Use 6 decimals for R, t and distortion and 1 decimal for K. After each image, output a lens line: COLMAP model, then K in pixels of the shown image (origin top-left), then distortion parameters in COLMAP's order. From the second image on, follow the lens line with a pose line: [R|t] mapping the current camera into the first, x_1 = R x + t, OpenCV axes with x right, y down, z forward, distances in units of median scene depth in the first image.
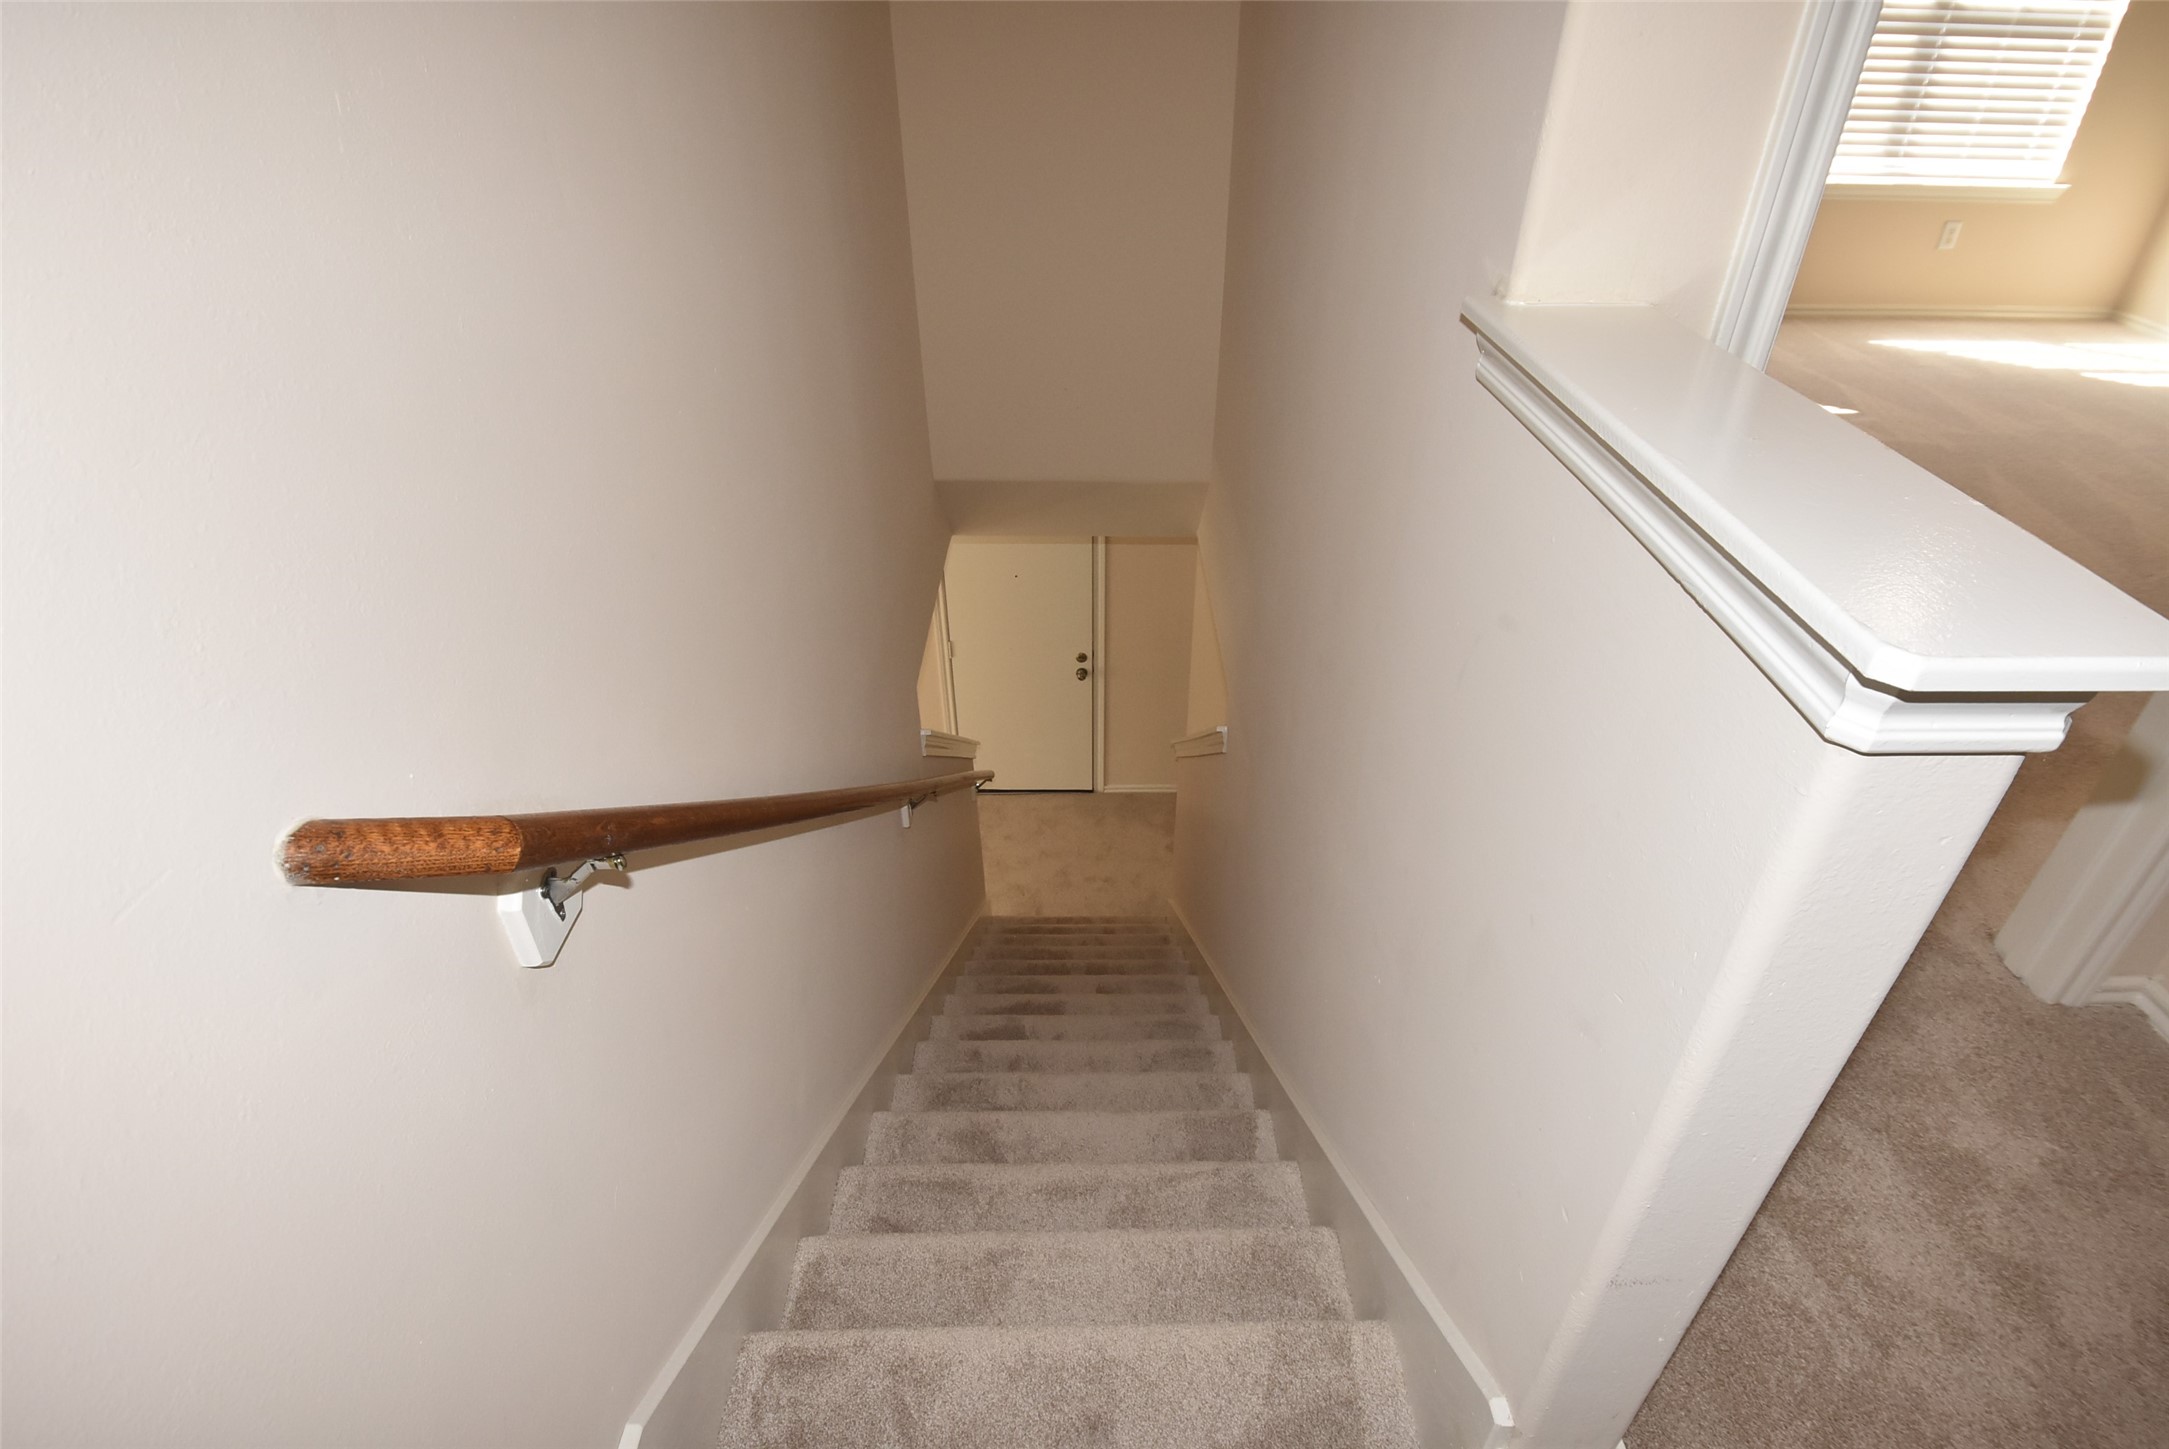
lens RADIAL K [[1097.8, 0, 1082.3], [0, 1097.8, 743.2], [0, 0, 1]] dist [-0.023268, -0.008651]
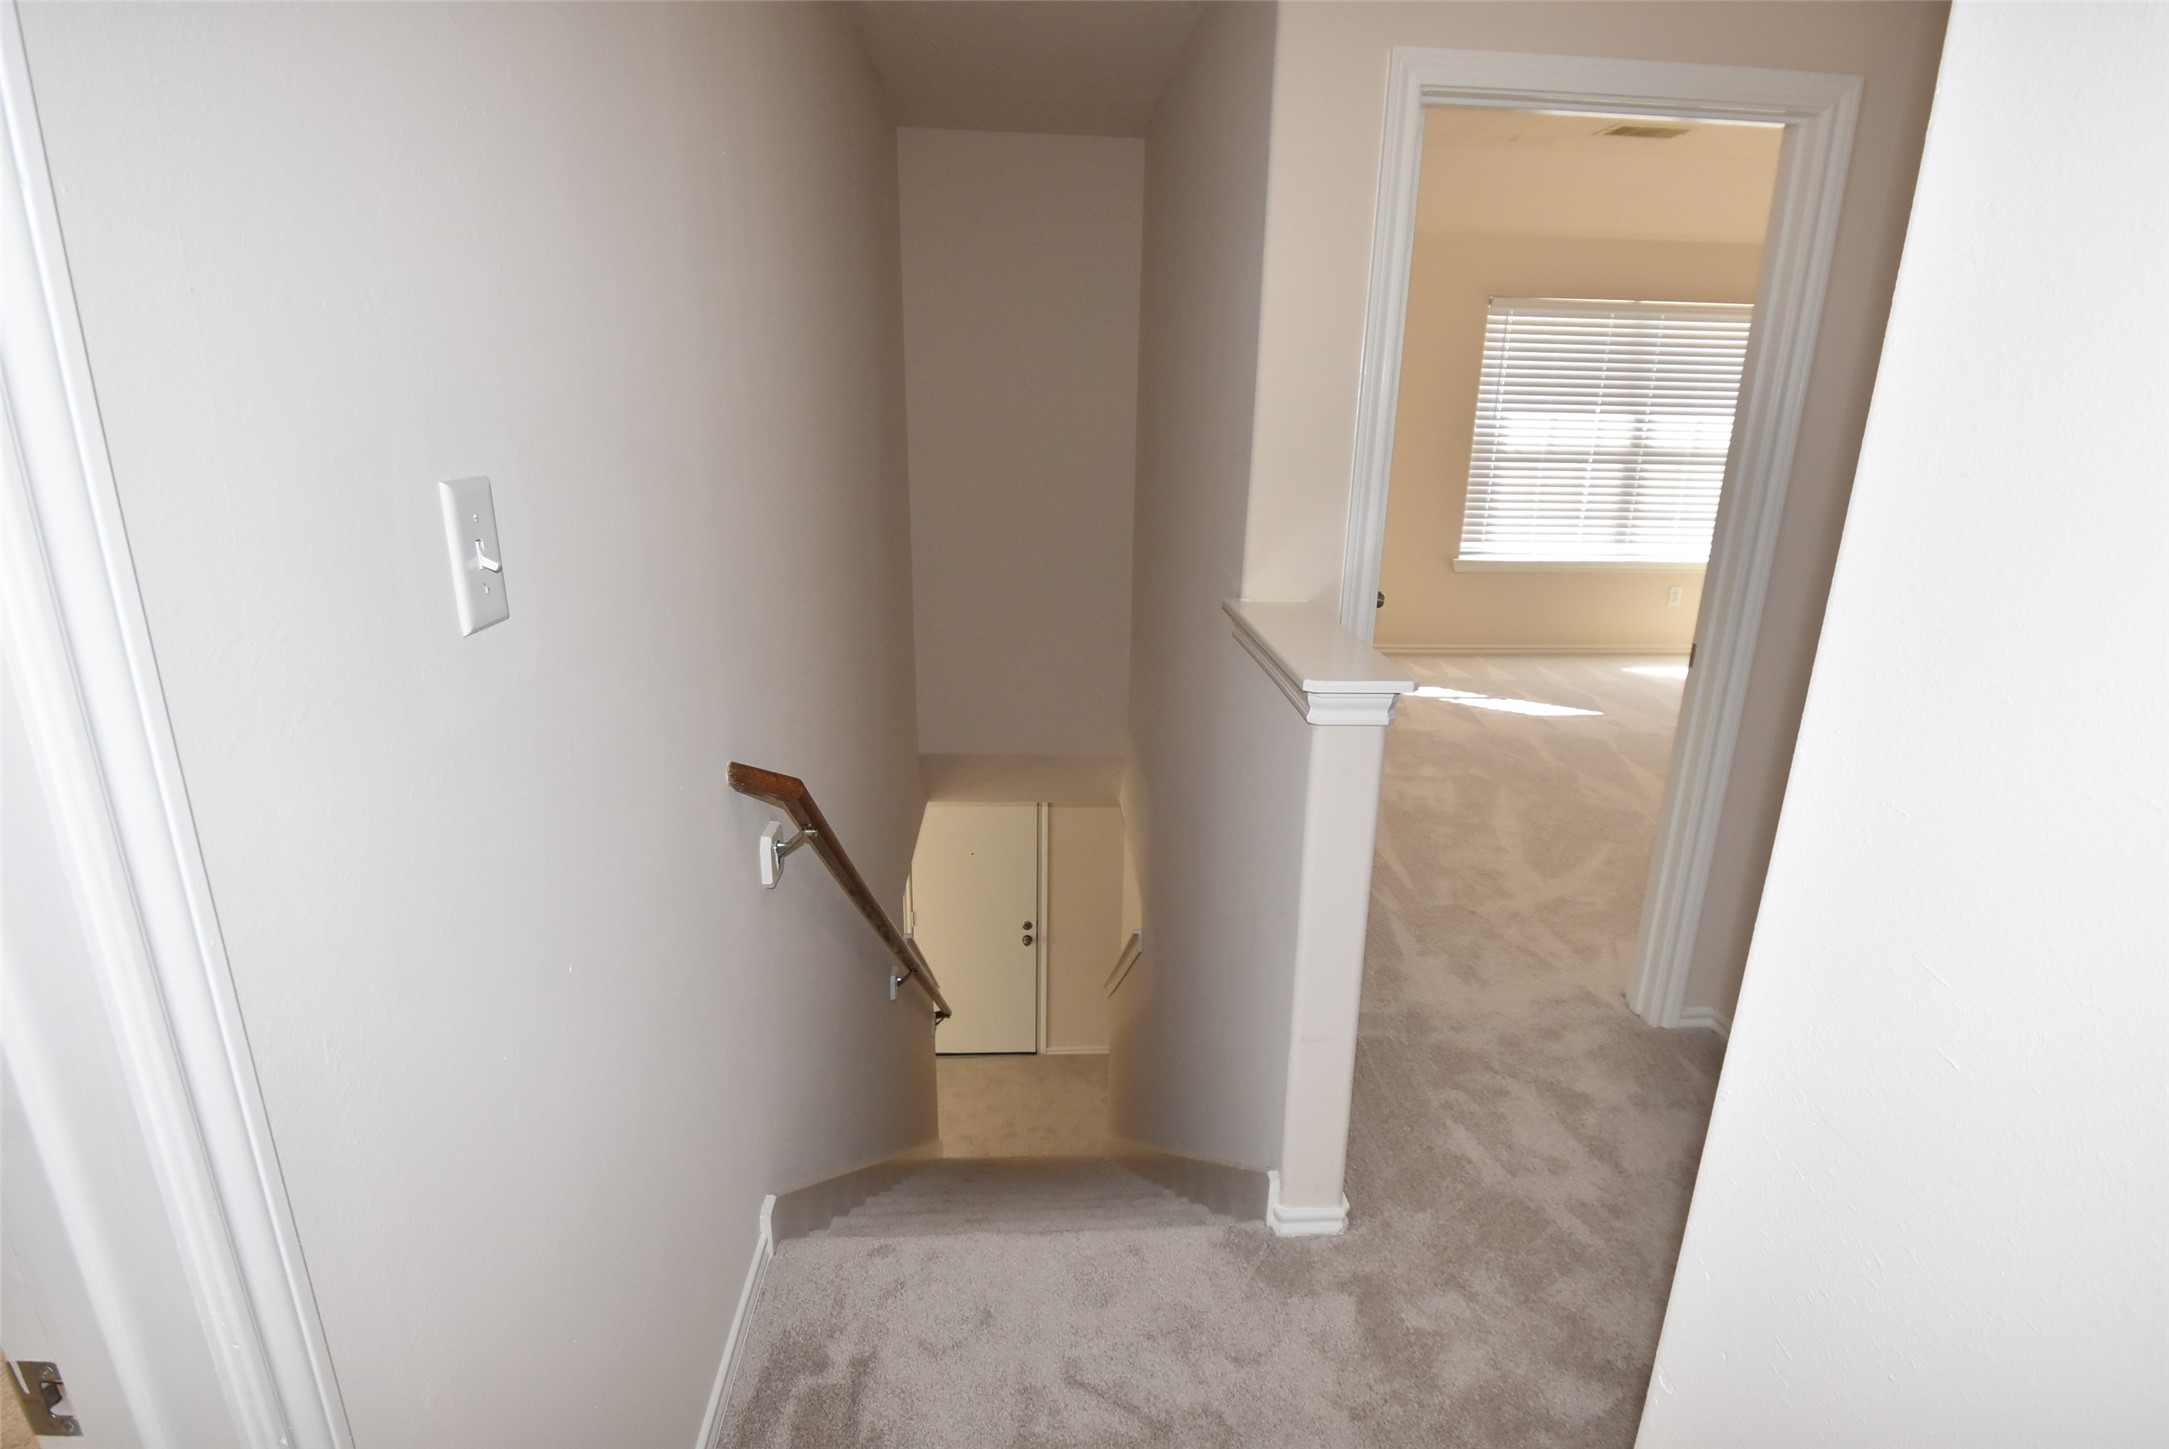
lens RADIAL K [[1097.8, 0, 1126.1], [0, 1097.8, 724.2], [0, 0, 1]] dist [-0.023268, -0.008651]
pose [[0.995905, 0.009952, 0.089858, -0.003706], [0.019269, 0.947720, -0.318521, 0.115951], [-0.088330, 0.318948, 0.943647, -0.210651]]
